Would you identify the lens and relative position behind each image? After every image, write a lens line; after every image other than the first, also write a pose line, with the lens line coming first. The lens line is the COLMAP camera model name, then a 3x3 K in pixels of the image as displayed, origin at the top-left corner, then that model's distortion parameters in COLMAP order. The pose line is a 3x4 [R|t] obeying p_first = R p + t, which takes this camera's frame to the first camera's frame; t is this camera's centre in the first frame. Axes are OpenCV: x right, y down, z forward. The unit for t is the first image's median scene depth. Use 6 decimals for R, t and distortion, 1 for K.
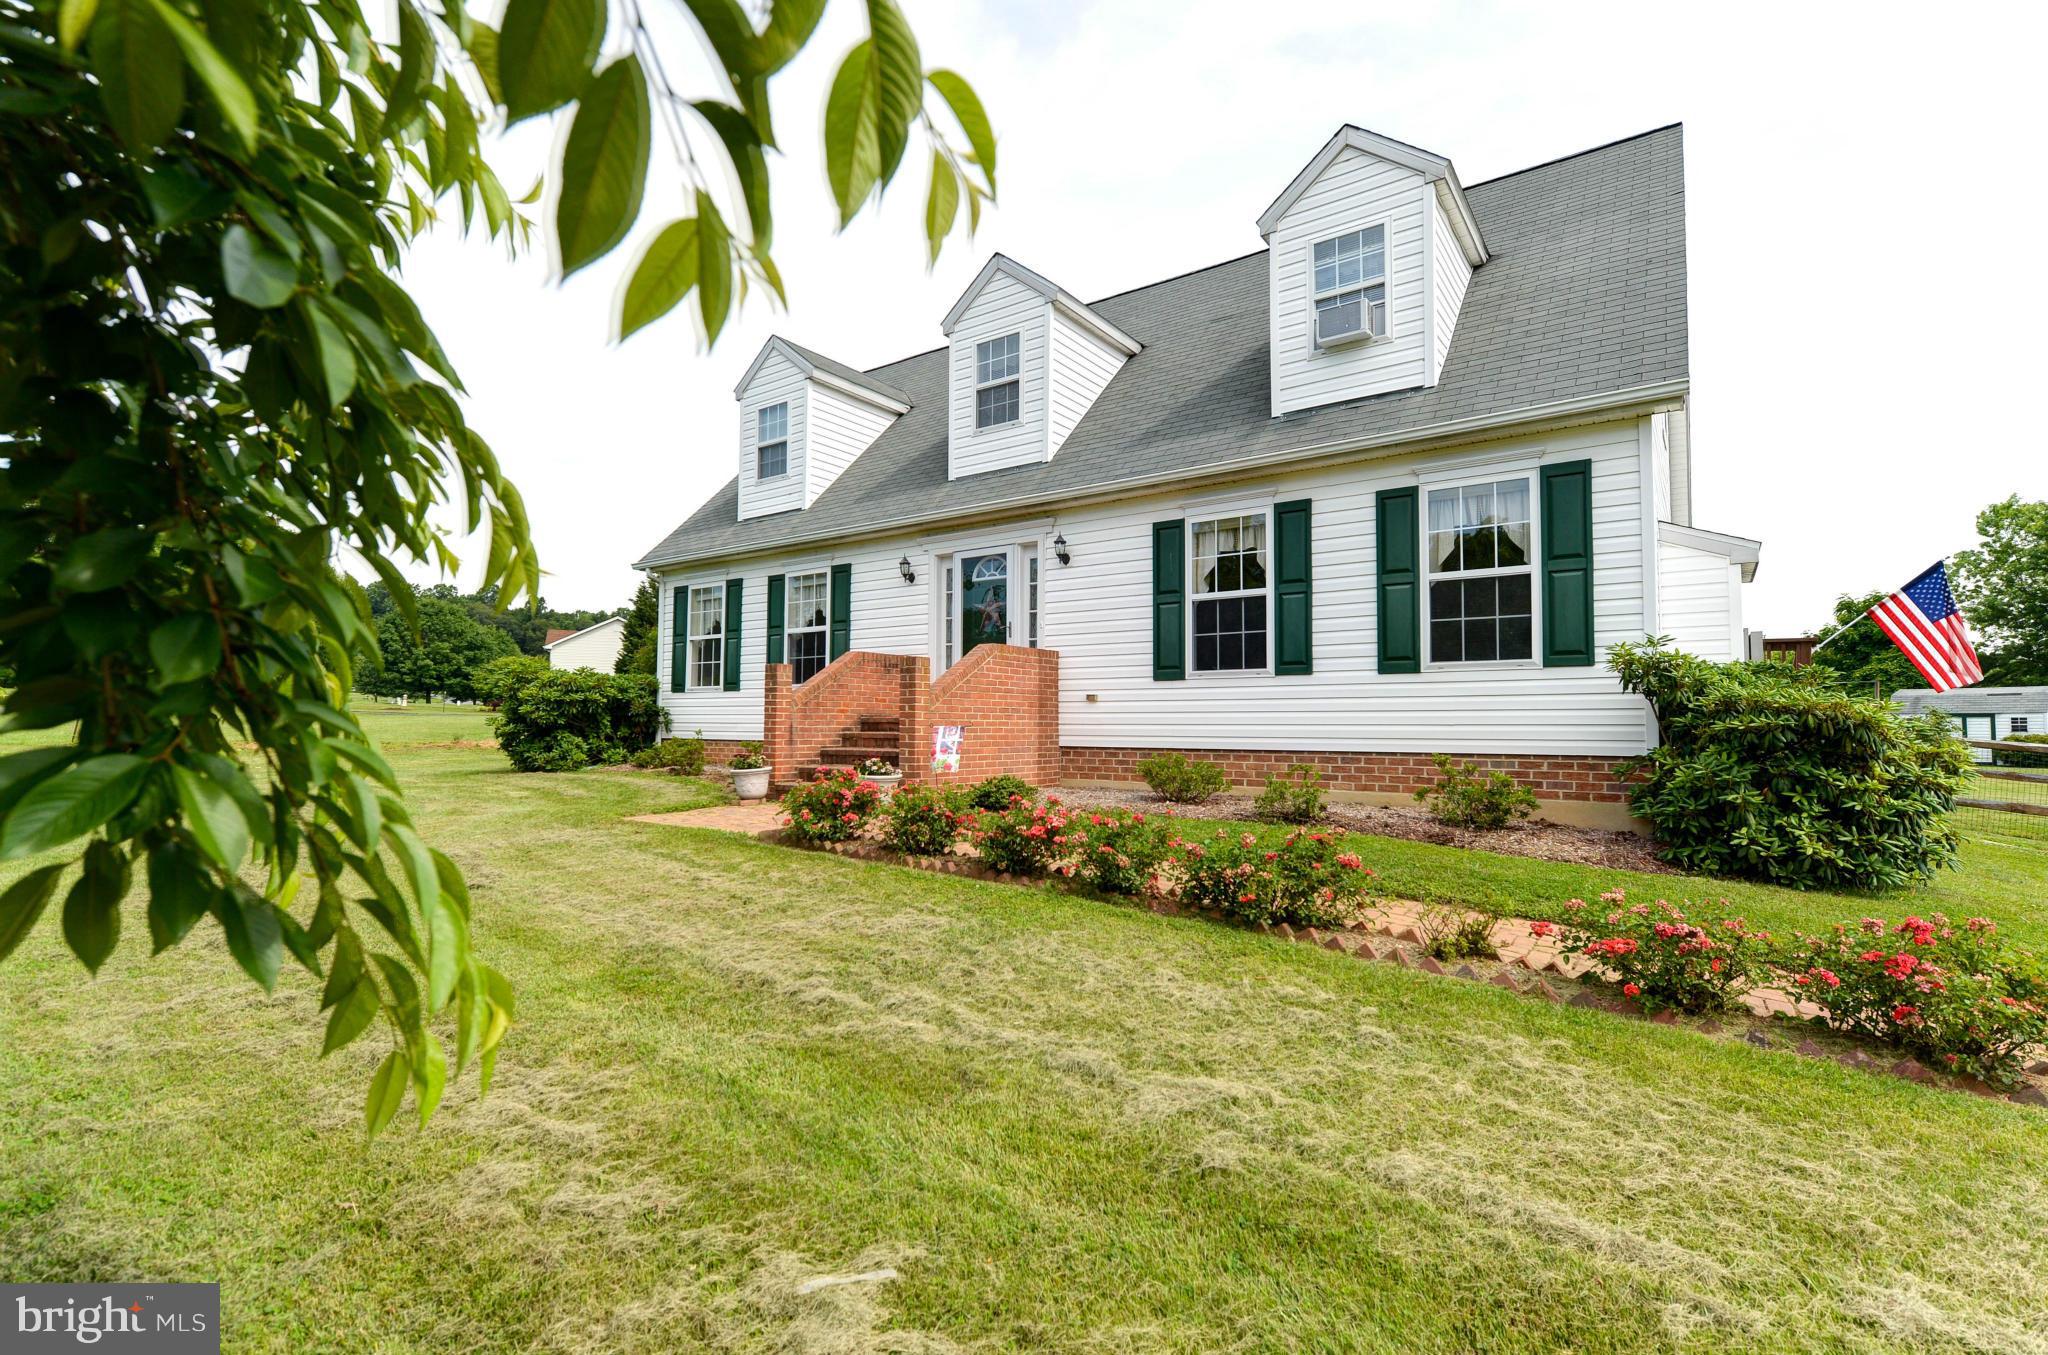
lens RADIAL K [[941.9, 0, 1024.0], [0, 941.9, 677.5], [0, 0, 1]] dist [0.003846, 0.000128]
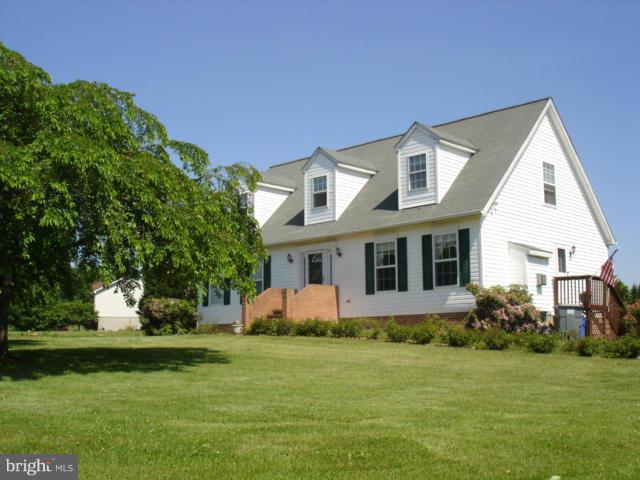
lens RADIAL K [[797.2, 0, 320.0], [0, 797.2, 240.0], [0, 0, 1]] dist [-0.025868, -0.045955]
pose [[0.989217, -0.030105, -0.143333, 0.339305], [0.016236, 0.995155, -0.096966, 0.068745], [0.145558, 0.093594, 0.984913, -1.470299]]
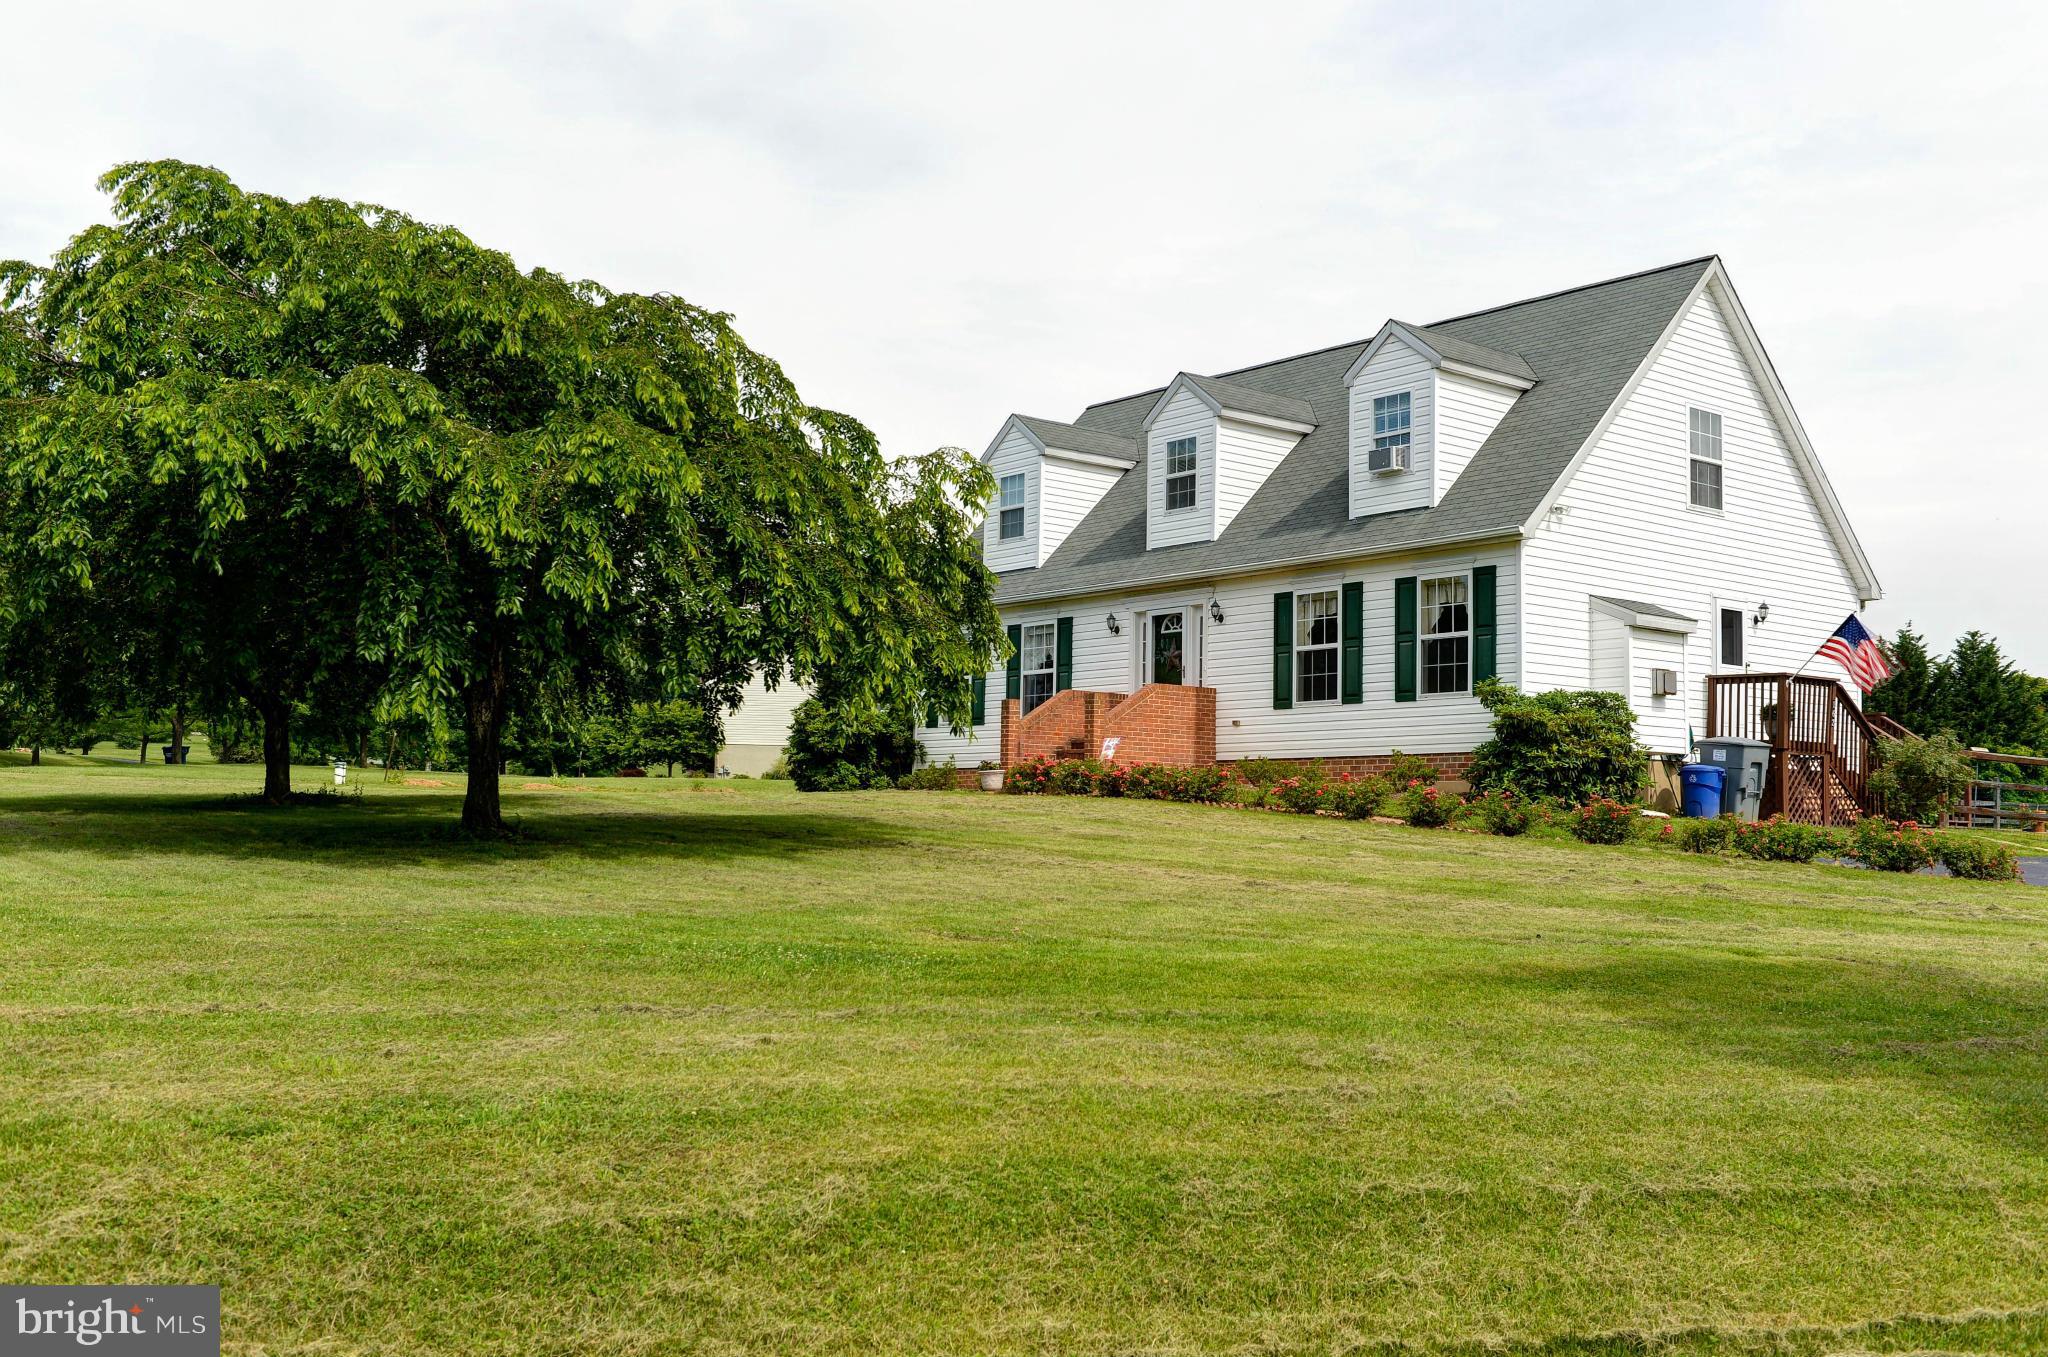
lens RADIAL K [[2054.6, 0, 1024.0], [0, 2054.6, 678.5], [0, 0, 1]] dist [-0.011969, -0.001571]
pose [[0.962624, -0.008119, -0.270718, 0.552071], [-0.001651, 0.999356, -0.035841, 0.061195], [0.270835, 0.034949, 0.961991, -1.821465]]
